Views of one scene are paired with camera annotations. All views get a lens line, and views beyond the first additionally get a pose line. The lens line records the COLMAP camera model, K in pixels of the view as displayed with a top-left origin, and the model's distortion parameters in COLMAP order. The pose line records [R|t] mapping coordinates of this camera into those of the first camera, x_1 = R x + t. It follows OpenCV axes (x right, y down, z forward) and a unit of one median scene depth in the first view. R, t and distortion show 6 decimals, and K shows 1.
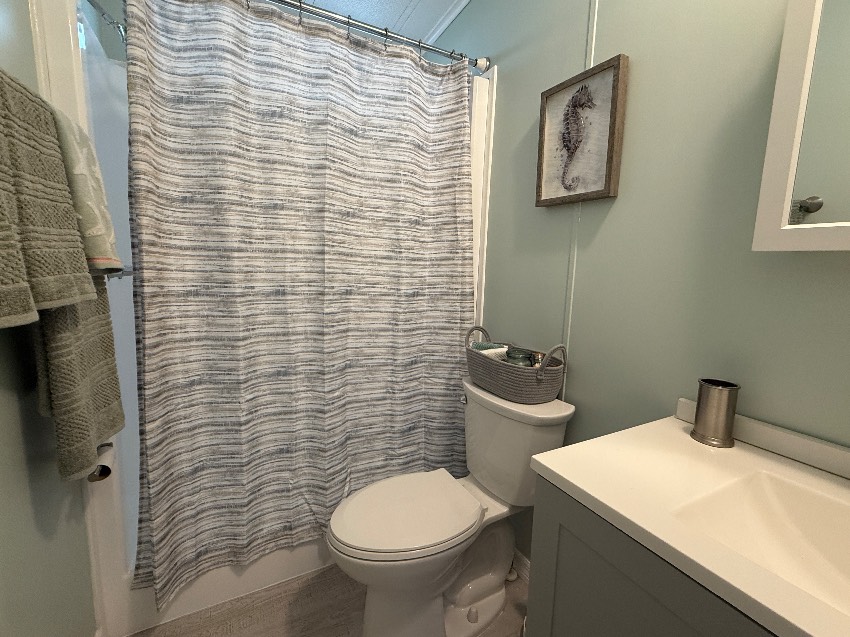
lens RADIAL K [[382.3, 0, 425.4], [0, 382.3, 318.6], [0, 0, 1]] dist [0.000310, -0.000003]
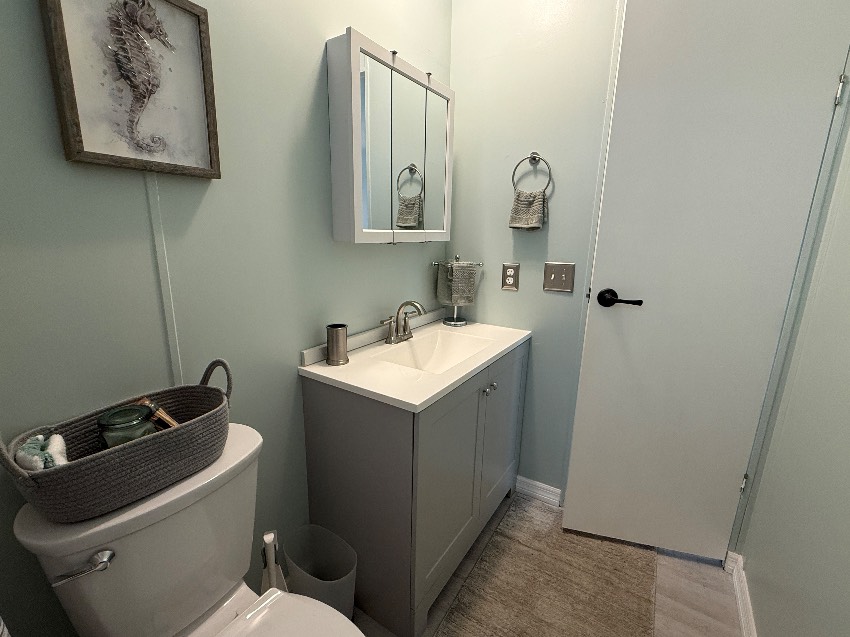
lens RADIAL K [[382.3, 0, 425.4], [0, 382.3, 318.6], [0, 0, 1]] dist [0.000310, -0.000003]
pose [[-0.467427, -0.231161, 0.853274, -0.510638], [0.101910, 0.944683, 0.311752, -0.219723], [-0.878138, 0.232679, -0.418012, 0.926917]]
